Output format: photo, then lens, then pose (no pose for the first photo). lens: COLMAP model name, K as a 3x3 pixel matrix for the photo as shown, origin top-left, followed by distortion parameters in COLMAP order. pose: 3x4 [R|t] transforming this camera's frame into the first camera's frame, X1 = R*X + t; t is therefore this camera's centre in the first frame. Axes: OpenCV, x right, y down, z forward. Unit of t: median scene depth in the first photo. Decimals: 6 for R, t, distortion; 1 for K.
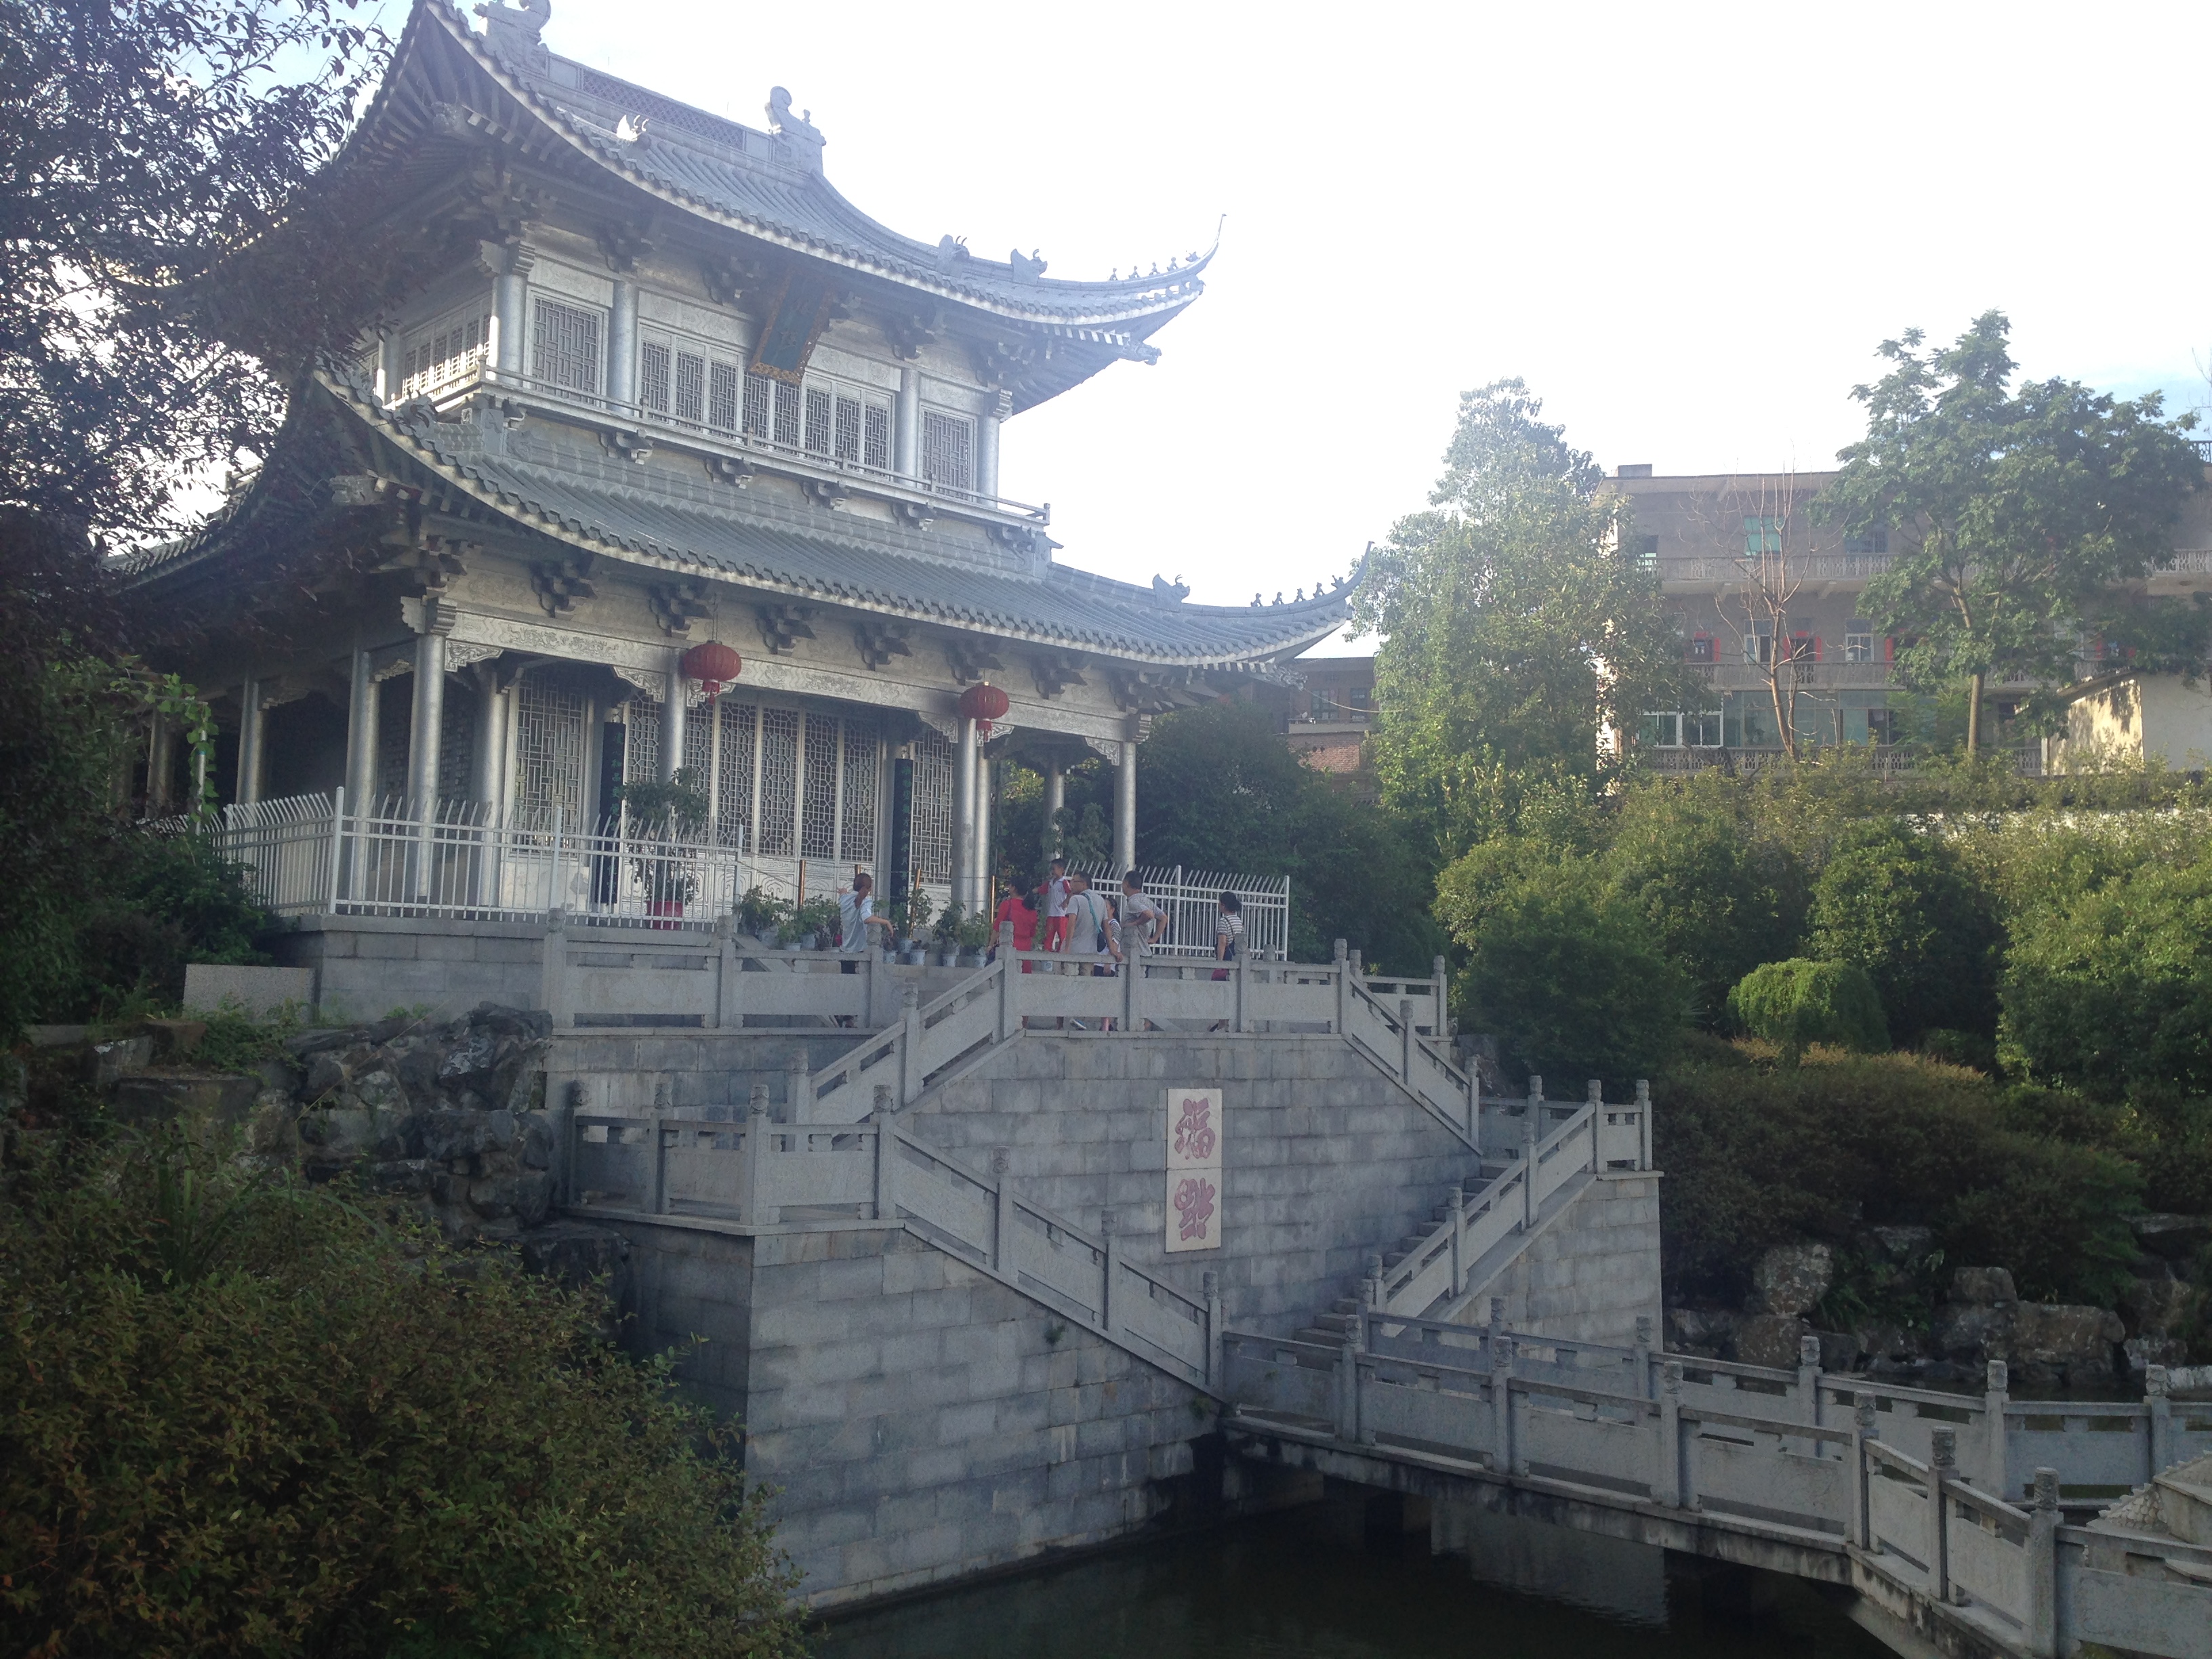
lens RADIAL K [[2094.7, 0, 1106.0], [0, 2094.7, 829.5], [0, 0, 1]] dist [0.047358, -0.000436]
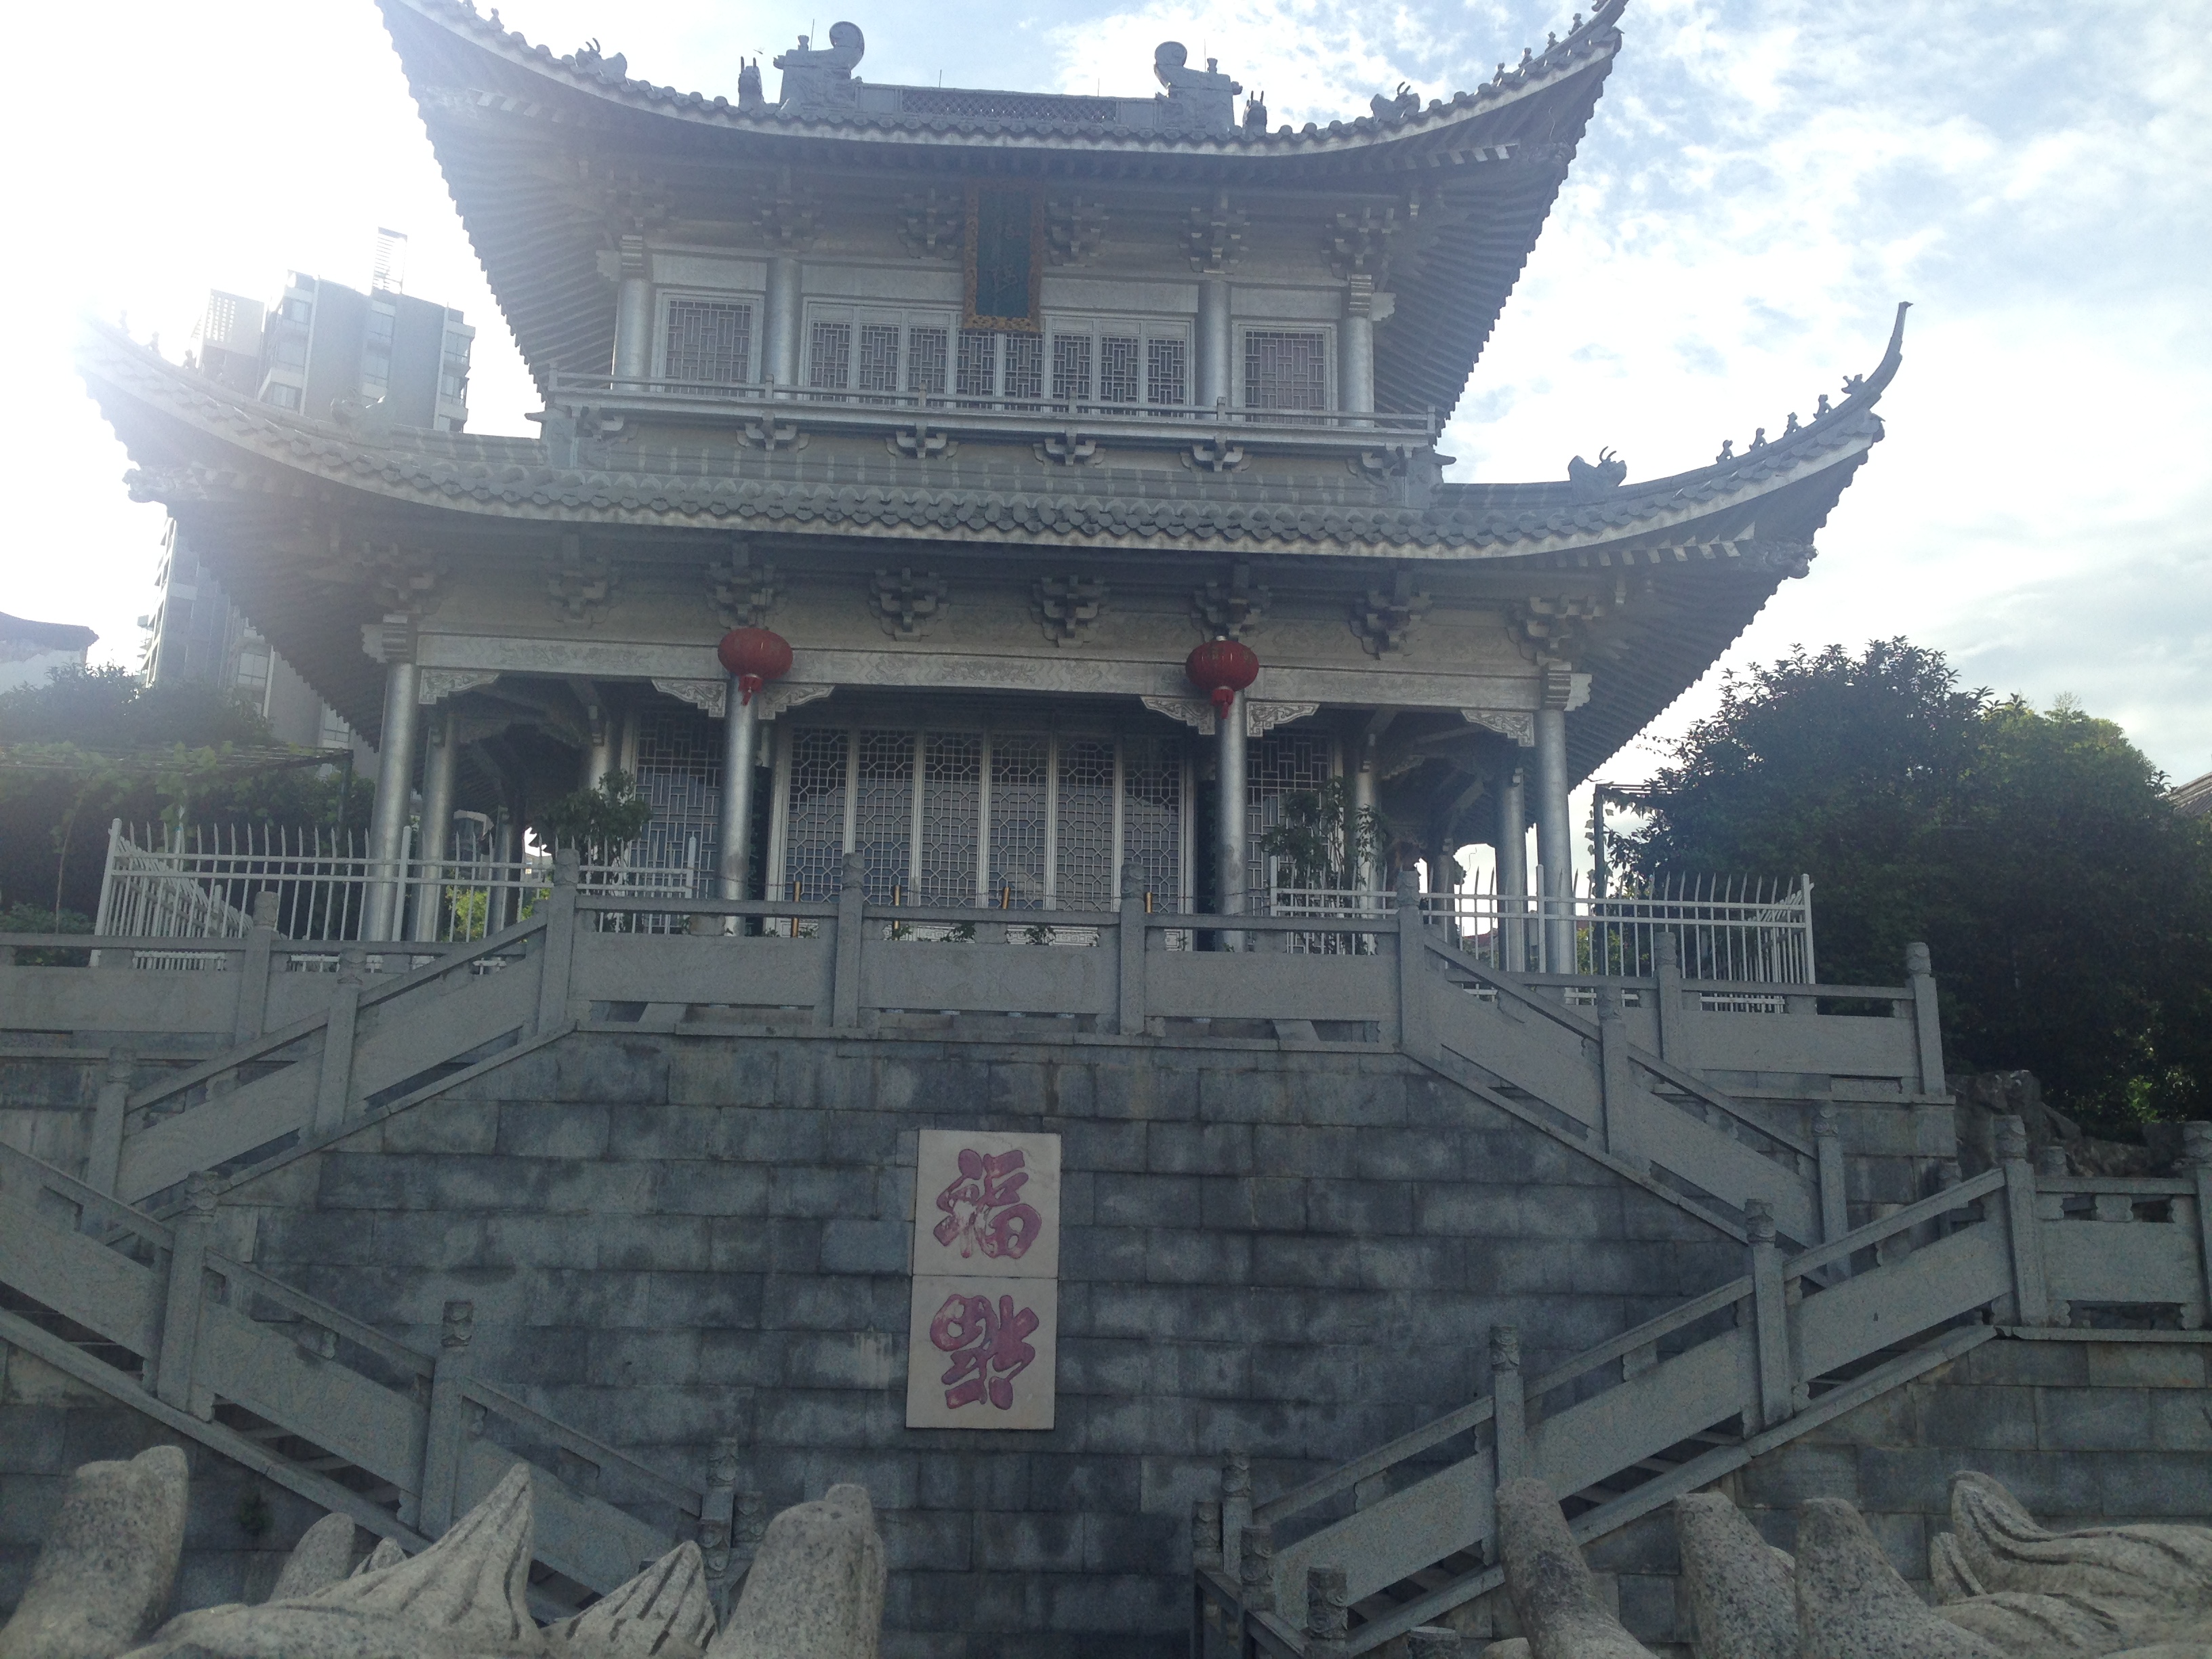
lens RADIAL K [[2023.9, 0, 1106.0], [0, 2023.9, 829.5], [0, 0, 1]] dist [0.064627, -0.015294]
pose [[0.750168, -0.162136, -0.641061, 0.399781], [0.053015, 0.981099, -0.186100, 0.137758], [0.659118, 0.105620, 0.744585, 0.570649]]
